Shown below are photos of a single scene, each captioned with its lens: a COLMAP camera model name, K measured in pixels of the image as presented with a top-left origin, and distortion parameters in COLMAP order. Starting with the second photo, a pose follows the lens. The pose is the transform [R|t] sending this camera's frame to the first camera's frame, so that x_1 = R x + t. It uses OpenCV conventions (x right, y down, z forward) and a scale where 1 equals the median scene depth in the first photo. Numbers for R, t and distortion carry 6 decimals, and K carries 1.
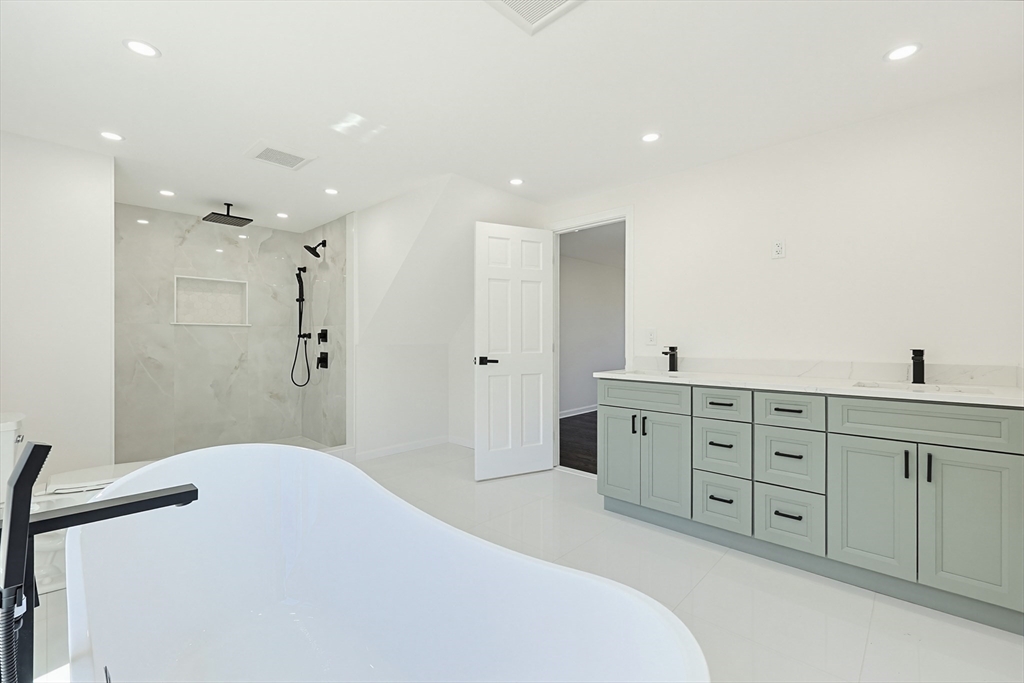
lens RADIAL K [[440.8, 0, 505.2], [0, 440.8, 339.3], [0, 0, 1]] dist [-0.002660, 0.000201]
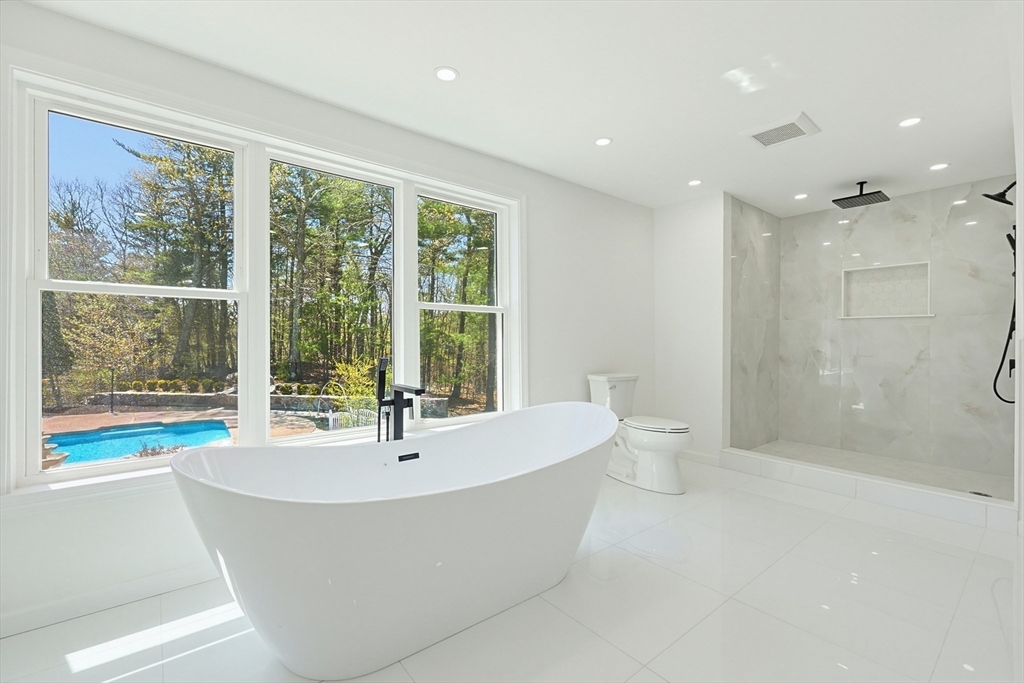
lens RADIAL K [[440.8, 0, 516.7], [0, 440.8, 338.5], [0, 0, 1]] dist [-0.002660, 0.000201]
pose [[-0.106276, -0.000292, -0.994337, 0.293817], [-0.004472, 0.999990, 0.000184, 0.012826], [0.994327, 0.004467, -0.106276, 0.340054]]
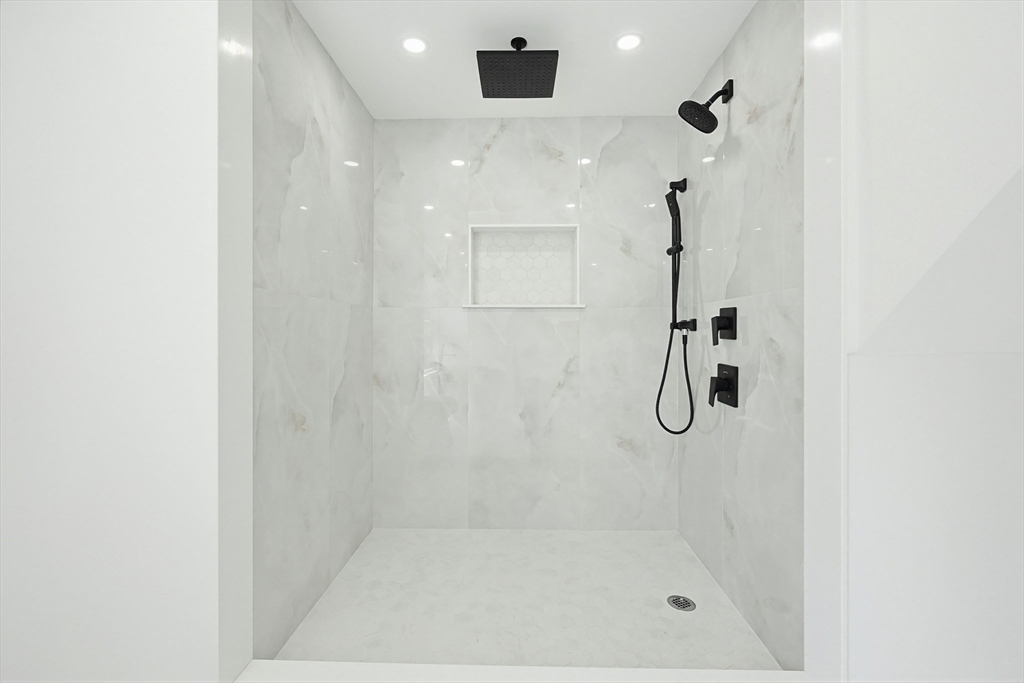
lens RADIAL K [[440.8, 0, 517.5], [0, 440.8, 334.3], [0, 0, 1]] dist [-0.002660, 0.000201]
pose [[0.688505, 0.001481, -0.725230, -0.251978], [0.000423, 0.999997, 0.002443, 0.000384], [0.725232, -0.001989, 0.688502, 0.584253]]
